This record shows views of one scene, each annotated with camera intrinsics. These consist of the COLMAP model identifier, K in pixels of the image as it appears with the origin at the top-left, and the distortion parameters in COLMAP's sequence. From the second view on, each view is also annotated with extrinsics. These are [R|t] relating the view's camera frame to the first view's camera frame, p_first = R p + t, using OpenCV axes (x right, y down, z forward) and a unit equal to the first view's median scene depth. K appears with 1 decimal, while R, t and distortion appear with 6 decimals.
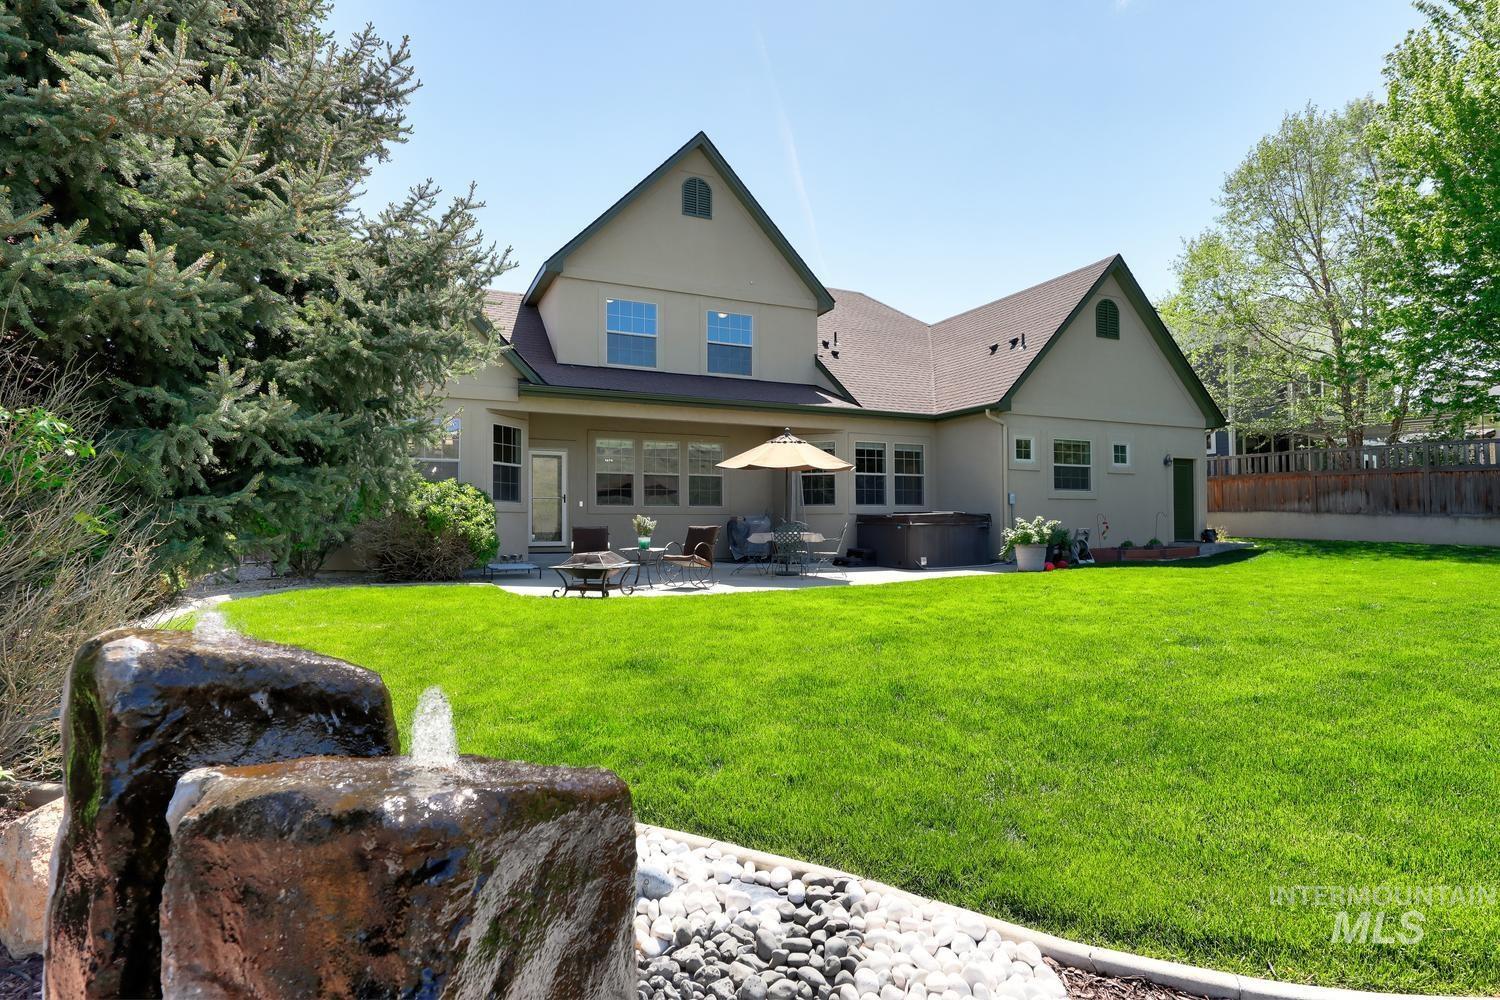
lens RADIAL K [[768.6, 0, 726.5], [0, 768.6, 533.4], [0, 0, 1]] dist [-0.005135, -0.002055]
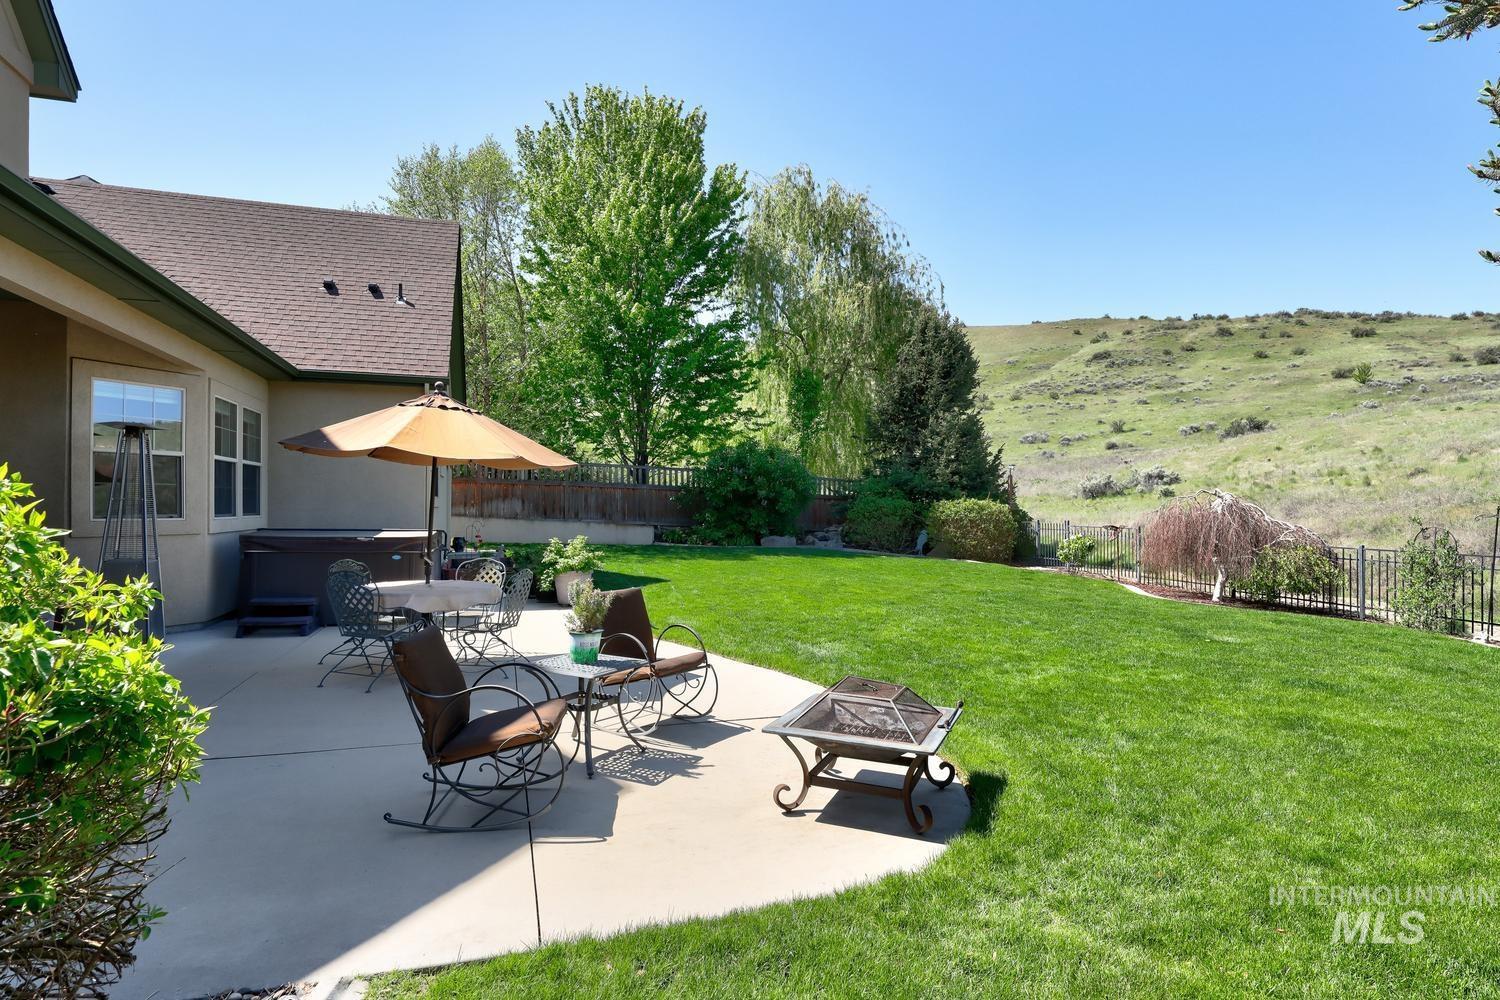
lens RADIAL K [[768.6, 0, 746.6], [0, 768.6, 504.7], [0, 0, 1]] dist [-0.005135, -0.002055]
pose [[0.156908, 0.009249, 0.987570, -0.262840], [0.005461, 0.999933, -0.010232, -0.034009], [-0.987598, 0.006998, 0.156847, 0.498529]]
